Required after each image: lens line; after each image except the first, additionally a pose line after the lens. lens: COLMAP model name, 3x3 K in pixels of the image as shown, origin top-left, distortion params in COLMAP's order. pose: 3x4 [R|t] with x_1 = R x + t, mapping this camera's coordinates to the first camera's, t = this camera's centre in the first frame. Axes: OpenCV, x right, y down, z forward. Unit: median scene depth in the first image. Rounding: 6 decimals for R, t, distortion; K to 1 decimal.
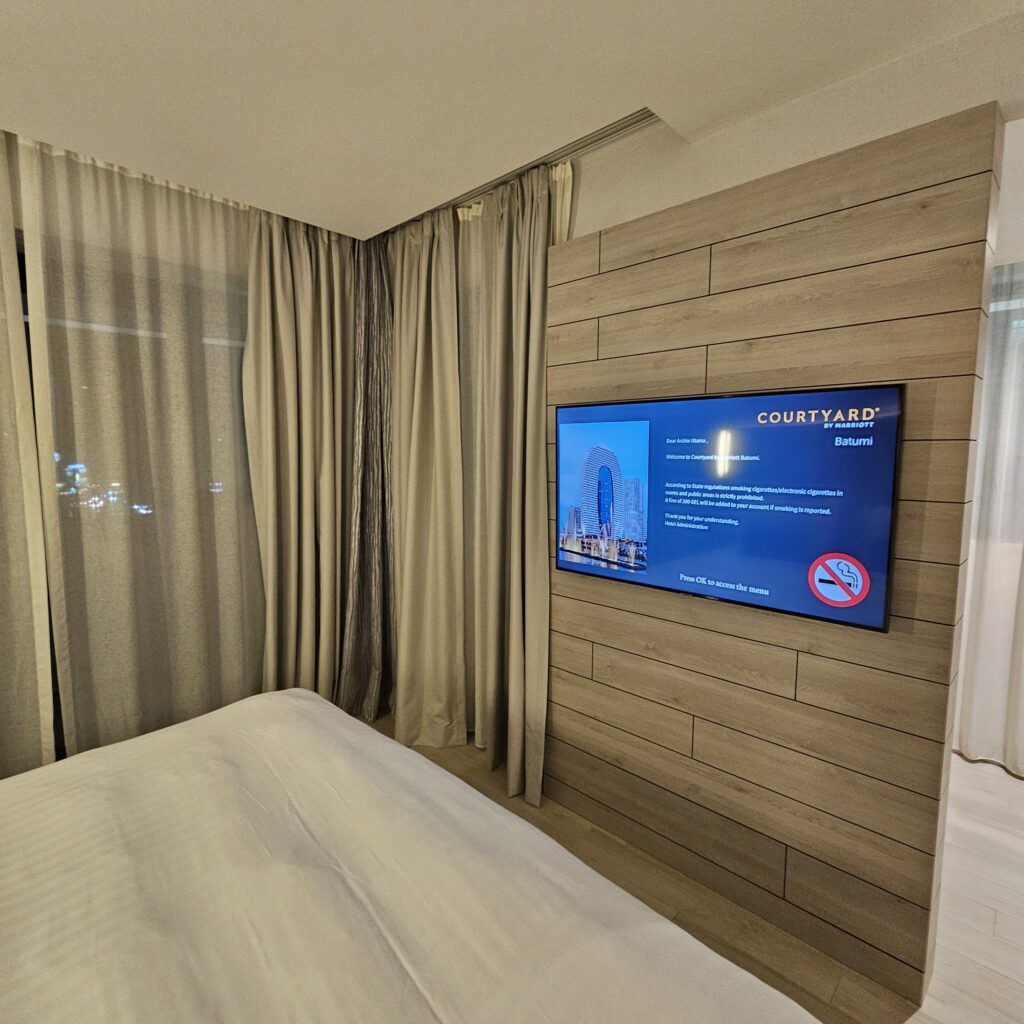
lens RADIAL K [[563.7, 0, 511.2], [0, 563.7, 517.4], [0, 0, 1]] dist [-0.002006, 0.000273]
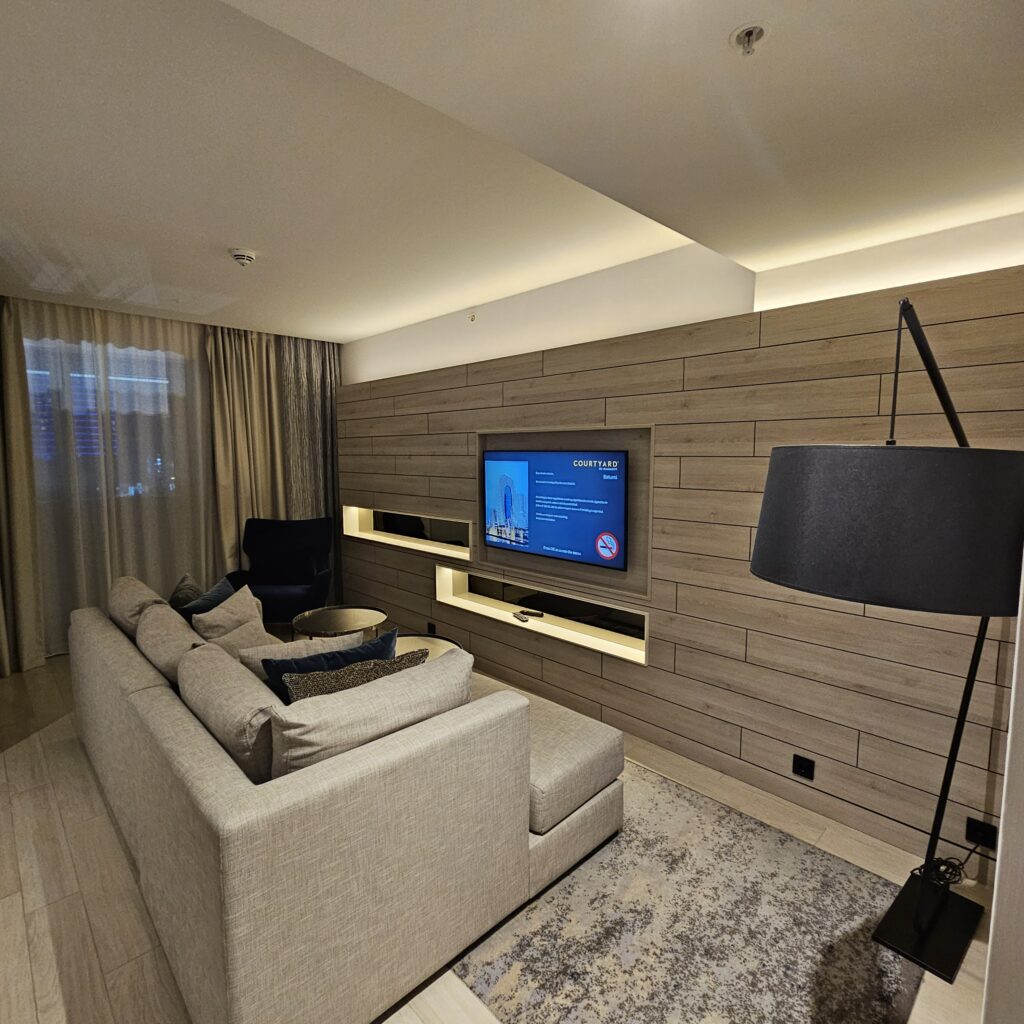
lens RADIAL K [[563.7, 0, 512.4], [0, 563.7, 511.1], [0, 0, 1]] dist [-0.002006, 0.000273]
pose [[0.999600, -0.010124, -0.026401, 0.234630], [0.010019, 0.999941, -0.004102, -0.005872], [0.026441, 0.003836, 0.999643, -0.784585]]
